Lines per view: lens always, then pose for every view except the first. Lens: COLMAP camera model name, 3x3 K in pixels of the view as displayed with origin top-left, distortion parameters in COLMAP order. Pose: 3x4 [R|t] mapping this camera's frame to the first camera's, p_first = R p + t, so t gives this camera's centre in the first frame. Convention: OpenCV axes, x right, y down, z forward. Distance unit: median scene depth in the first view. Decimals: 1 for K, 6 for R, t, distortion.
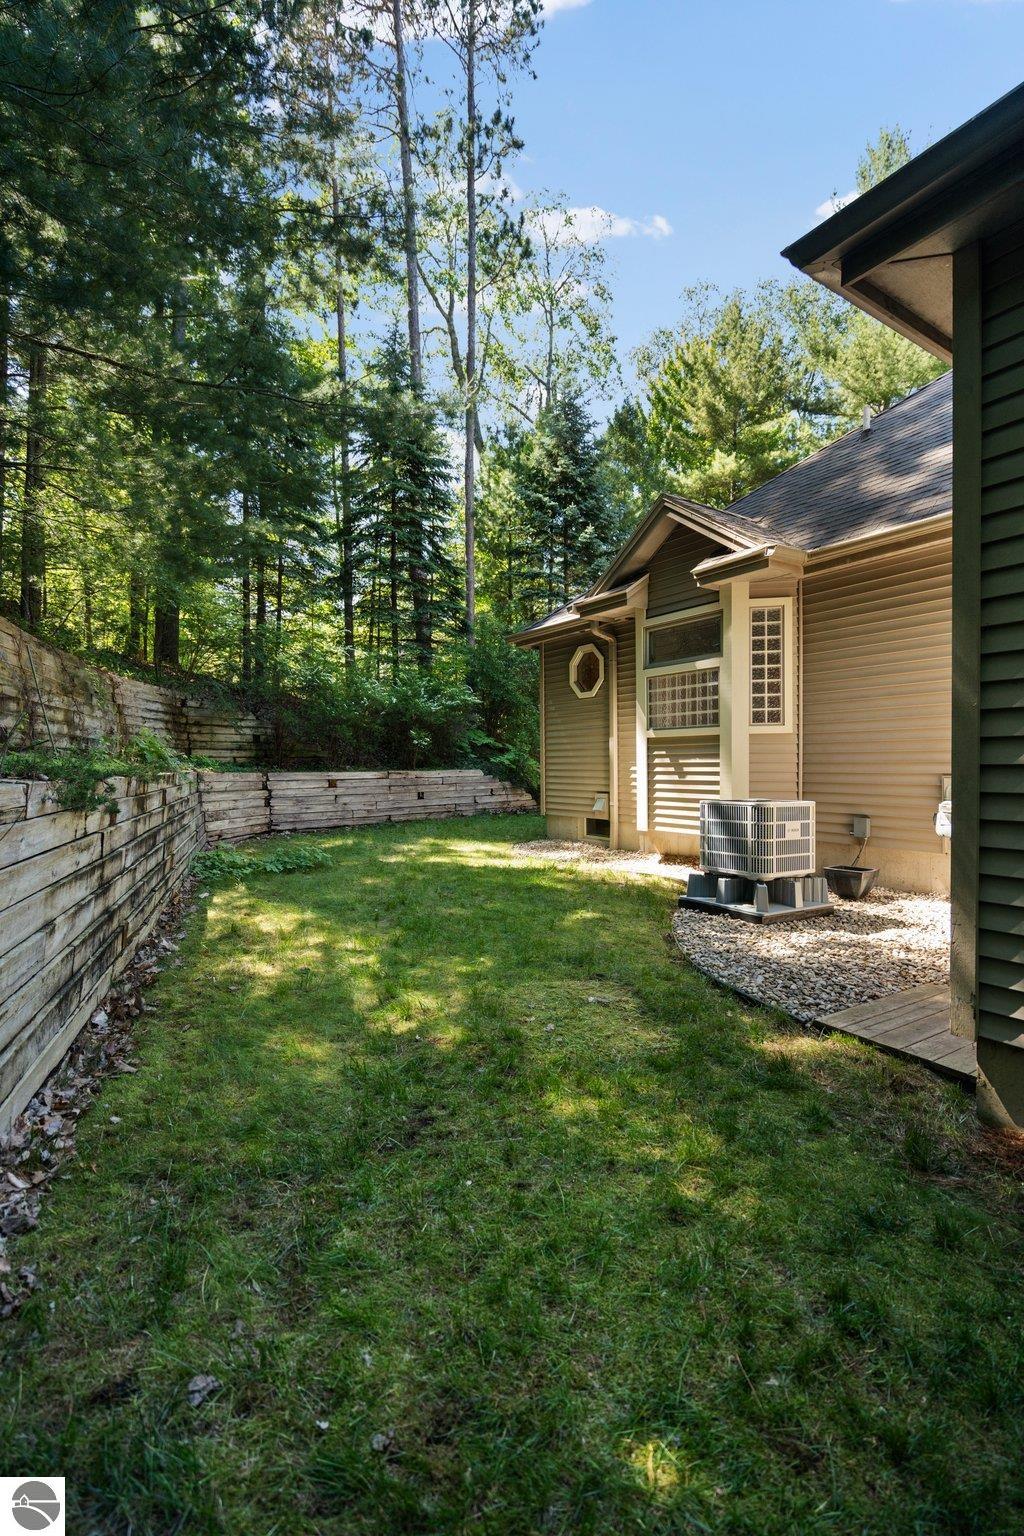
lens RADIAL K [[701.0, 0, 517.3], [0, 701.0, 778.0], [0, 0, 1]] dist [0.000648, 0.000473]
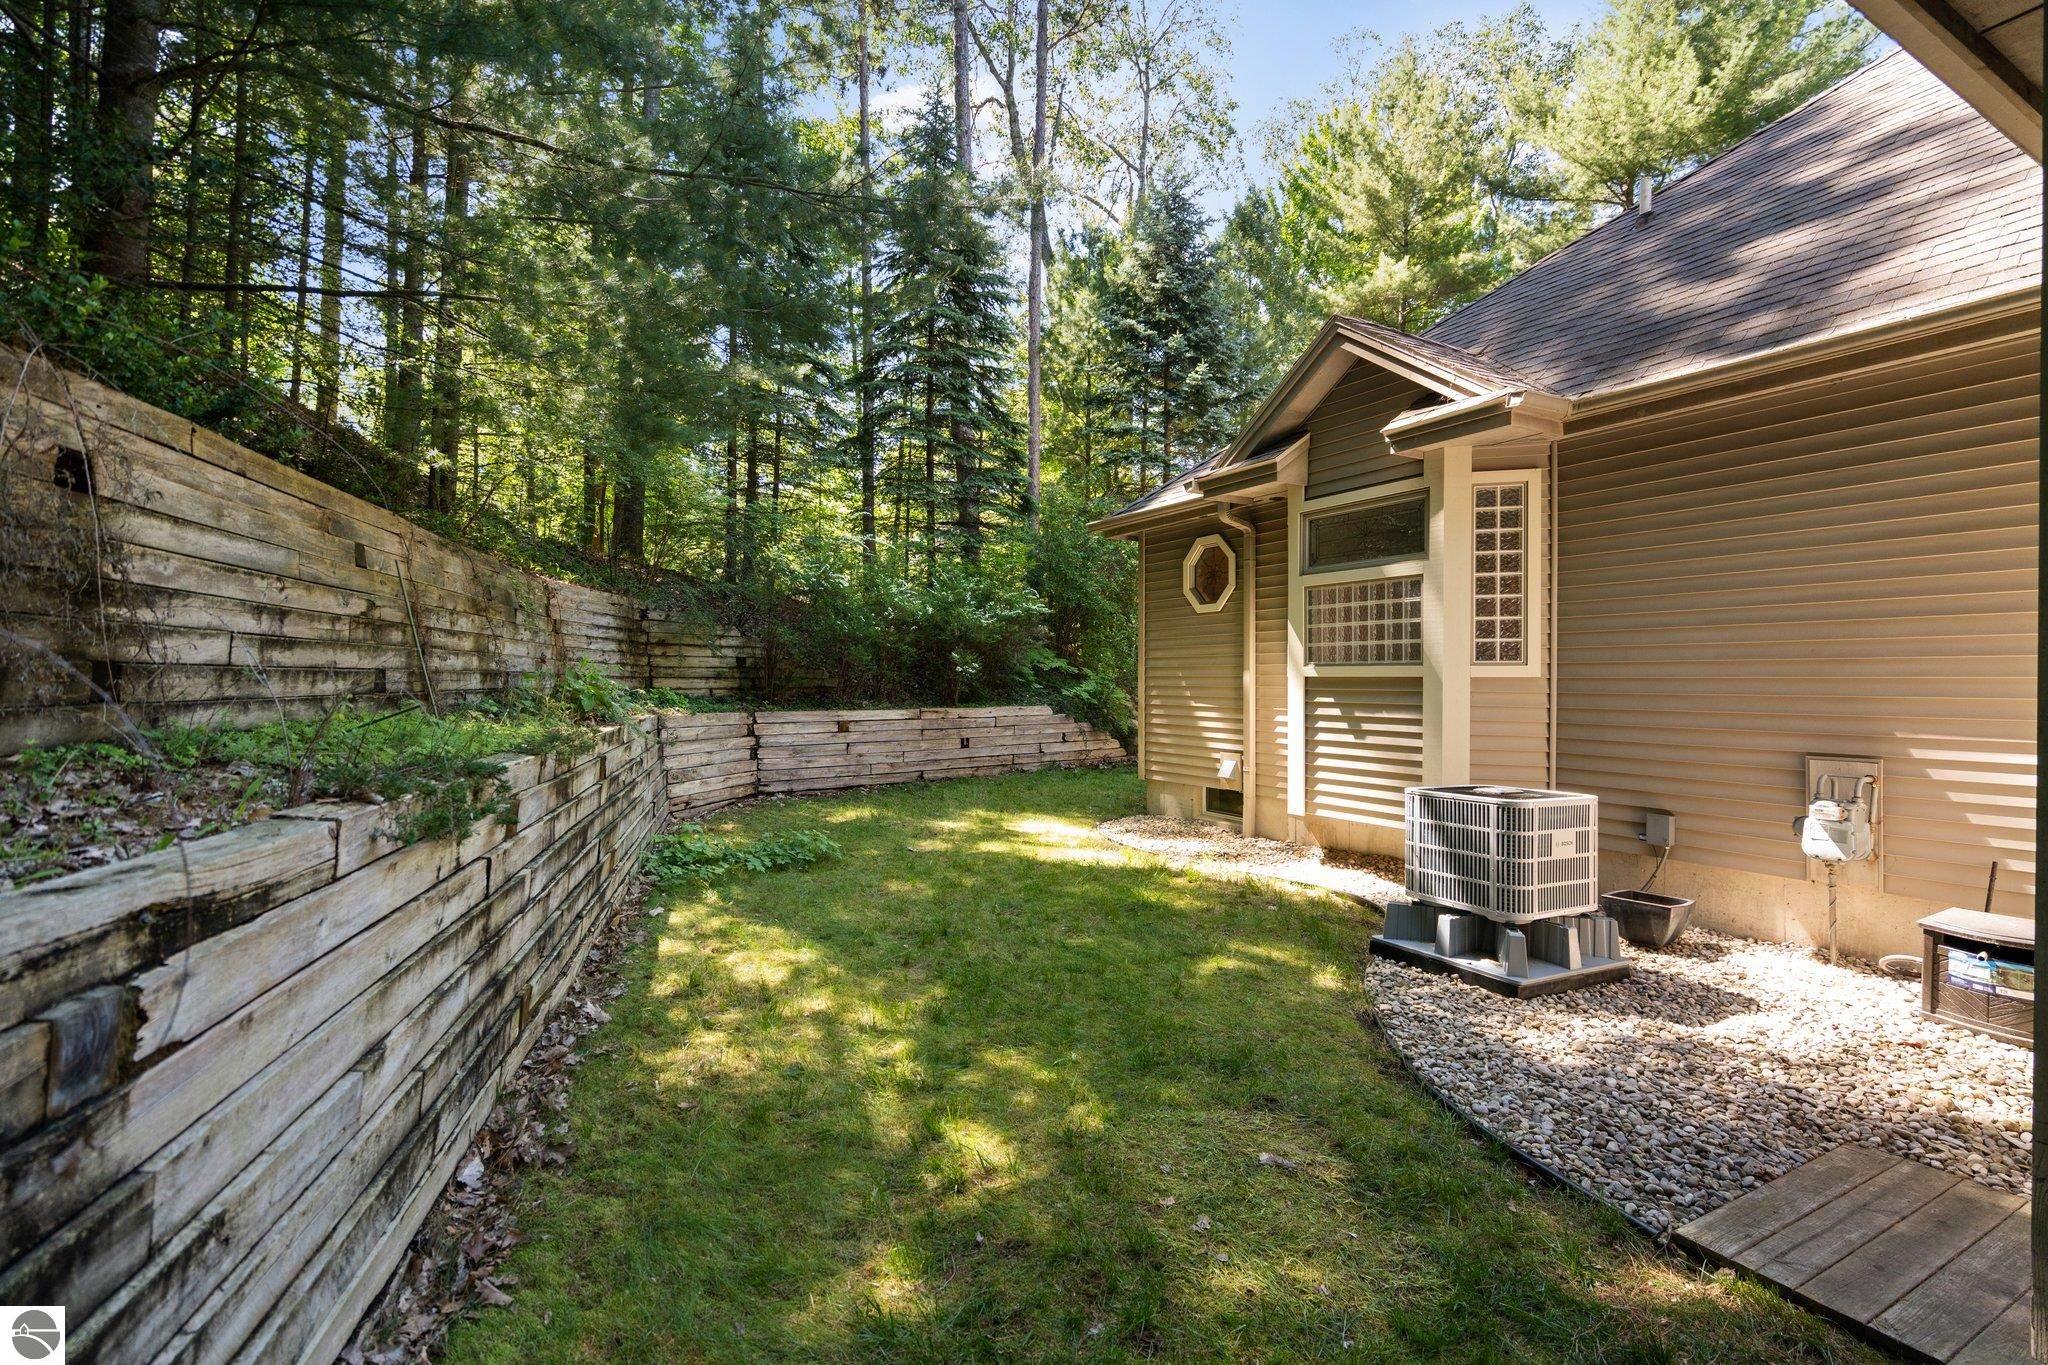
lens RADIAL K [[937.3, 0, 1015.6], [0, 937.3, 683.4], [0, 0, 1]] dist [-0.000756, 0.000660]
pose [[0.997030, 0.009721, -0.076399, -0.022734], [-0.010959, 0.999815, -0.015803, -0.034183], [0.076231, 0.016593, 0.996952, 0.084596]]
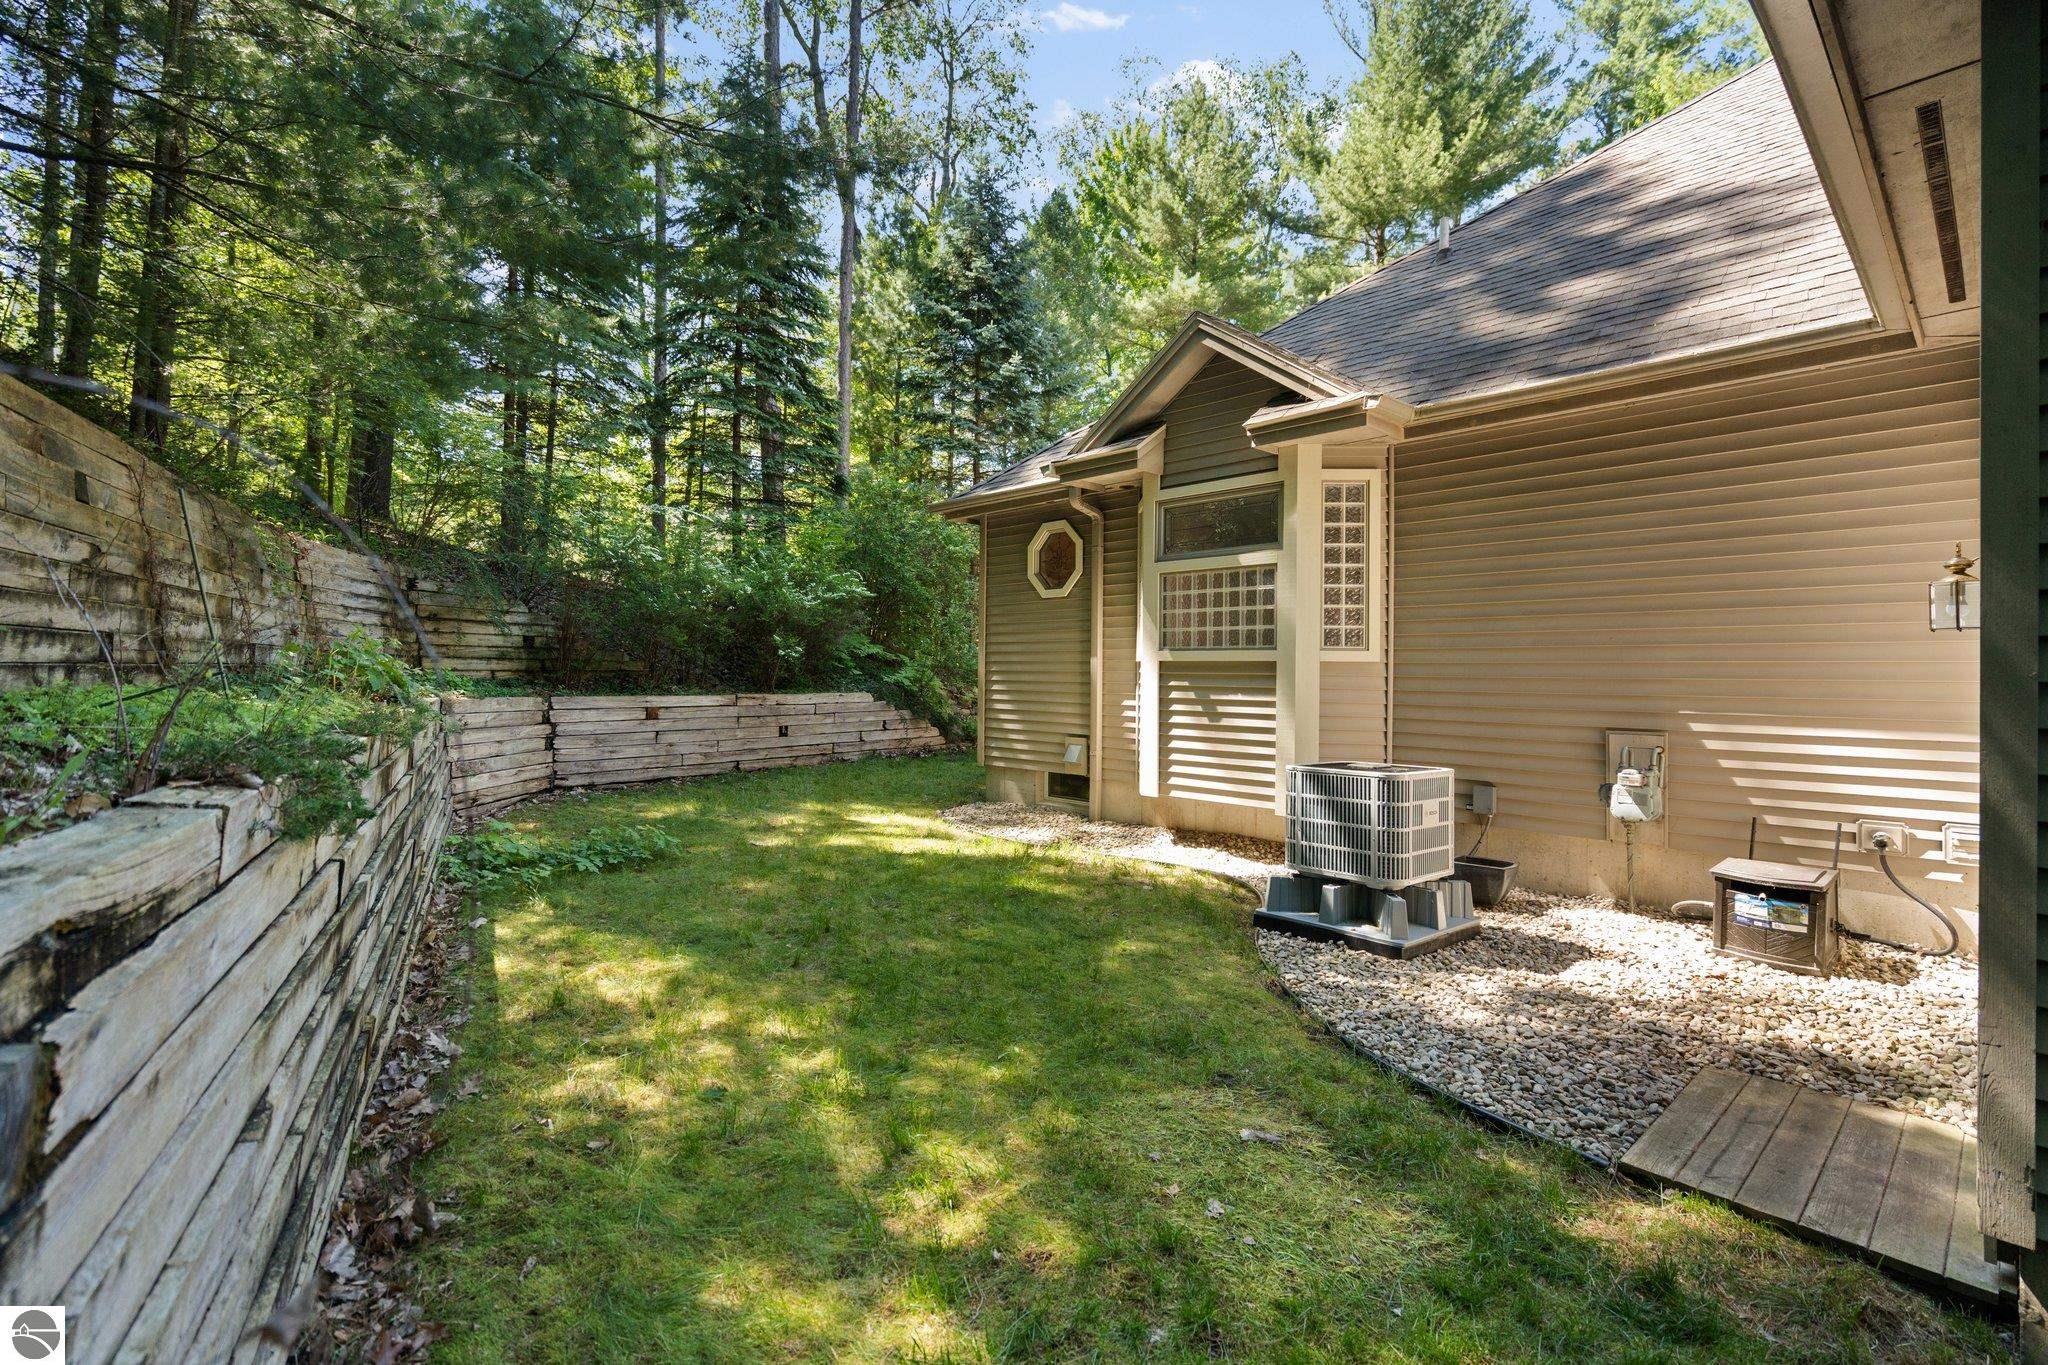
lens RADIAL K [[943.1, 0, 1016.8], [0, 943.1, 663.8], [0, 0, 1]] dist [-0.002504, -0.000144]
pose [[0.987008, 0.019728, 0.159453, -0.101360], [-0.014962, 0.999406, -0.031040, -0.024083], [-0.159971, 0.028252, 0.986717, 0.111069]]
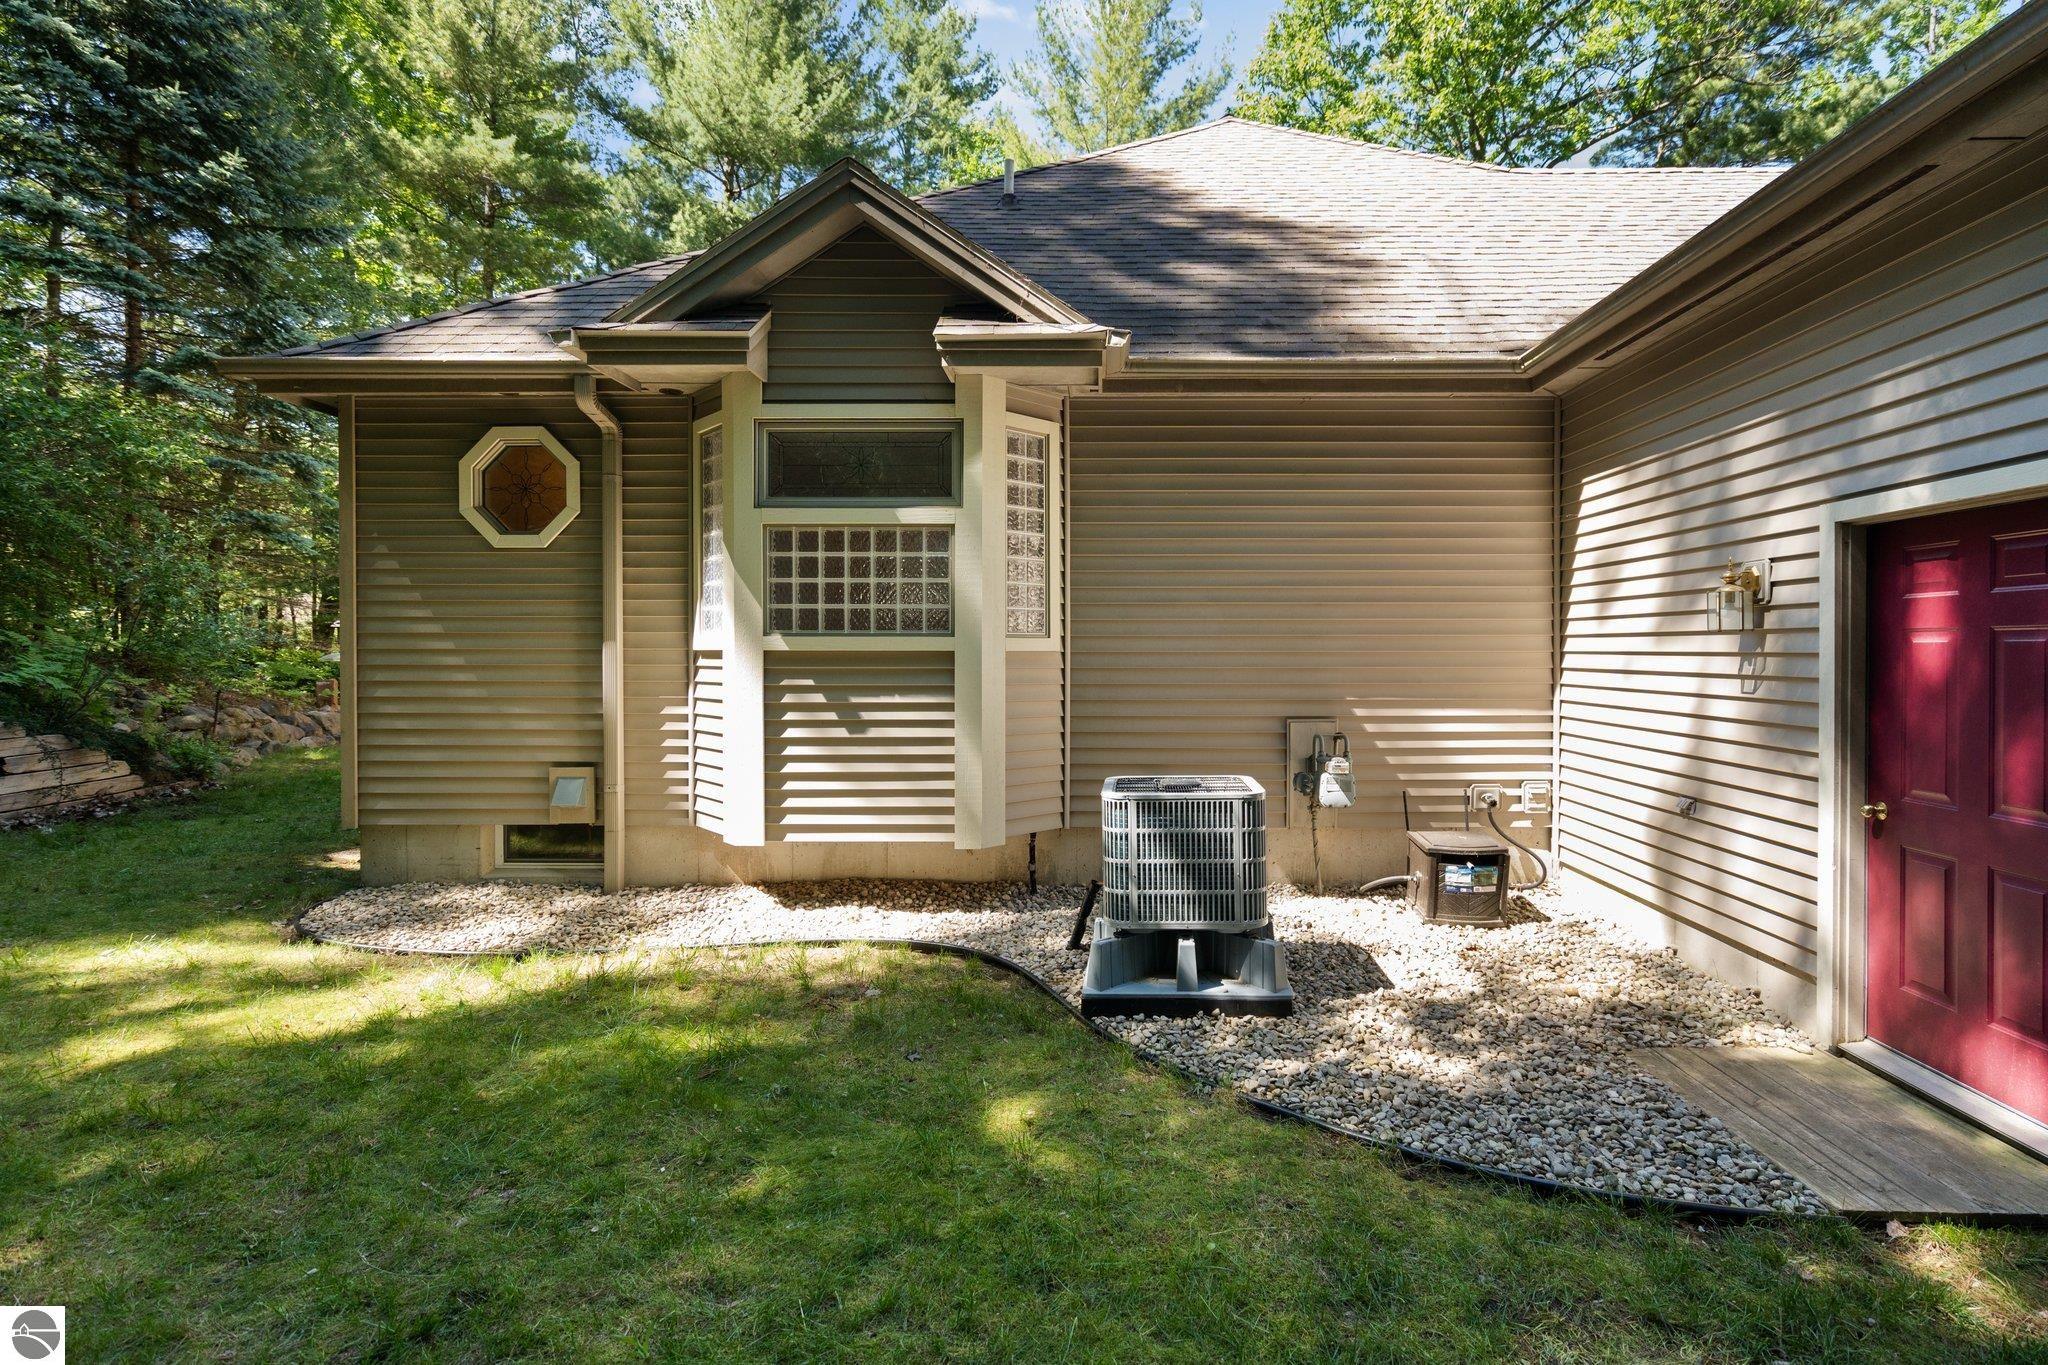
lens RADIAL K [[958.5, 0, 1086.1], [0, 958.5, 663.0], [0, 0, 1]] dist [-0.003168, 0.000170]
pose [[0.557374, -0.002831, 0.830257, -0.237748], [0.012731, 0.999906, -0.005137, -0.043252], [-0.830164, 0.013433, 0.557358, 0.457117]]
